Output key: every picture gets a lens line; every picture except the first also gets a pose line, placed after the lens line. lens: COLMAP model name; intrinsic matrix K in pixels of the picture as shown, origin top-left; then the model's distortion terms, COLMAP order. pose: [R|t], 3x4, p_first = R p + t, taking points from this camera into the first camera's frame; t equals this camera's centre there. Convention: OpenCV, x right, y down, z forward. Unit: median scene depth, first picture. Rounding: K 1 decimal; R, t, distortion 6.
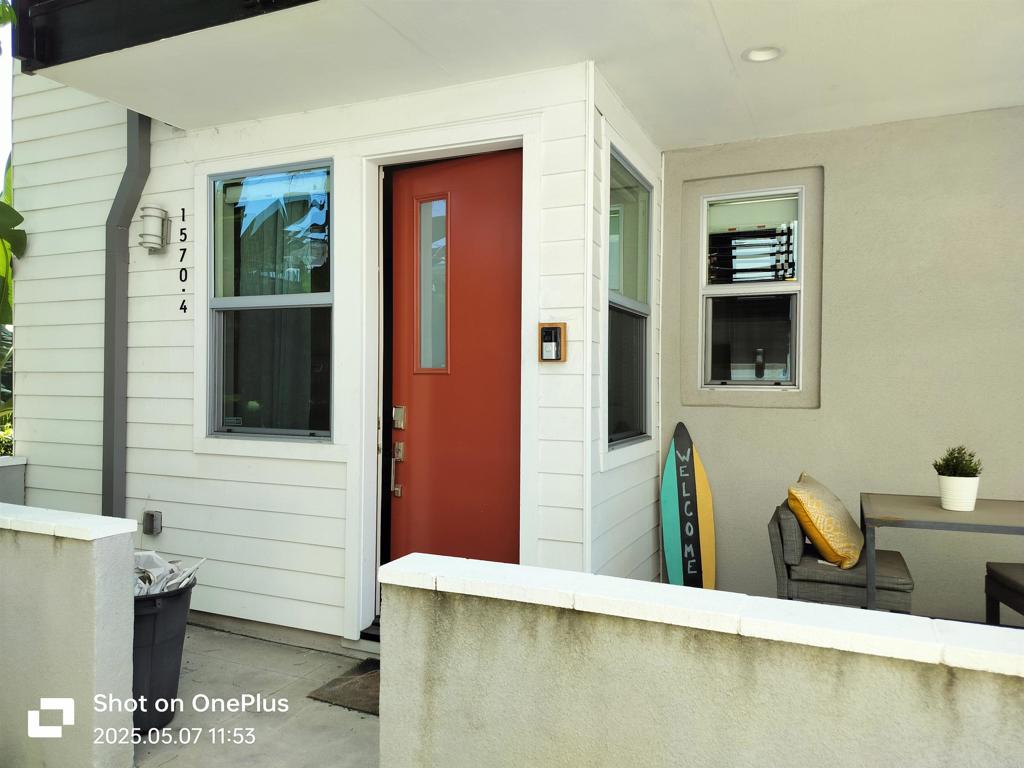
lens RADIAL K [[722.5, 0, 518.3], [0, 722.5, 382.0], [0, 0, 1]] dist [0.036547, -0.029175]
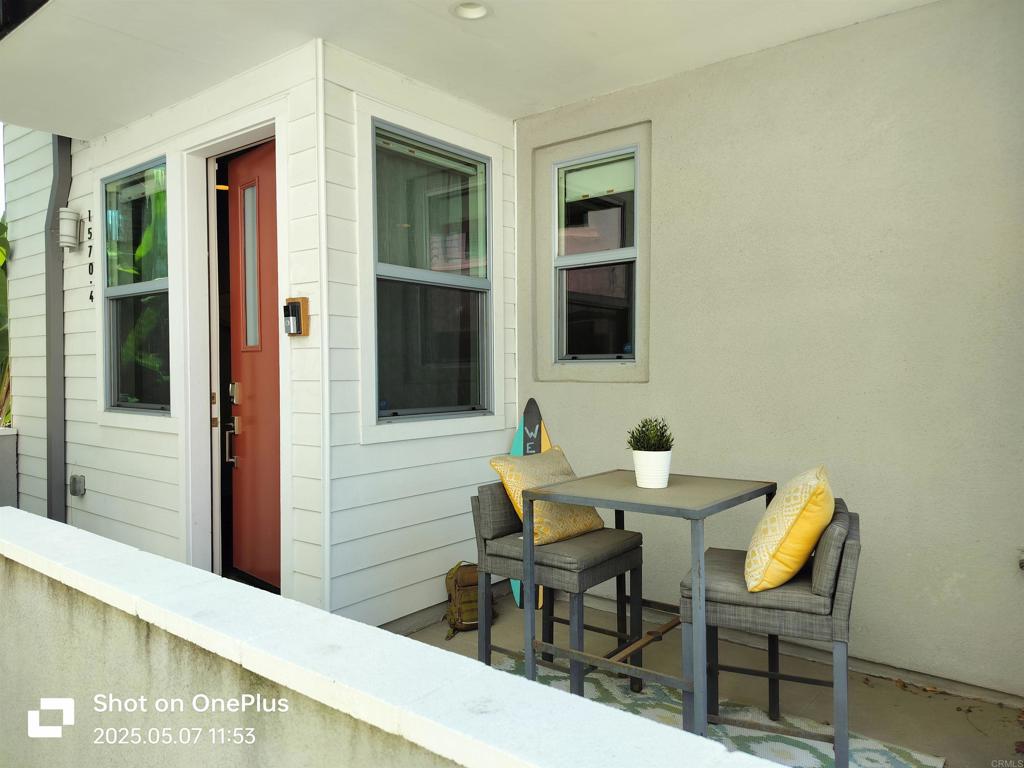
lens RADIAL K [[722.5, 0, 522.8], [0, 722.5, 382.4], [0, 0, 1]] dist [0.036547, -0.029175]
pose [[0.968841, -0.006805, -0.247591, 0.483063], [0.011334, 0.999793, 0.016873, 0.019106], [0.247425, -0.019154, 0.968718, 0.057898]]
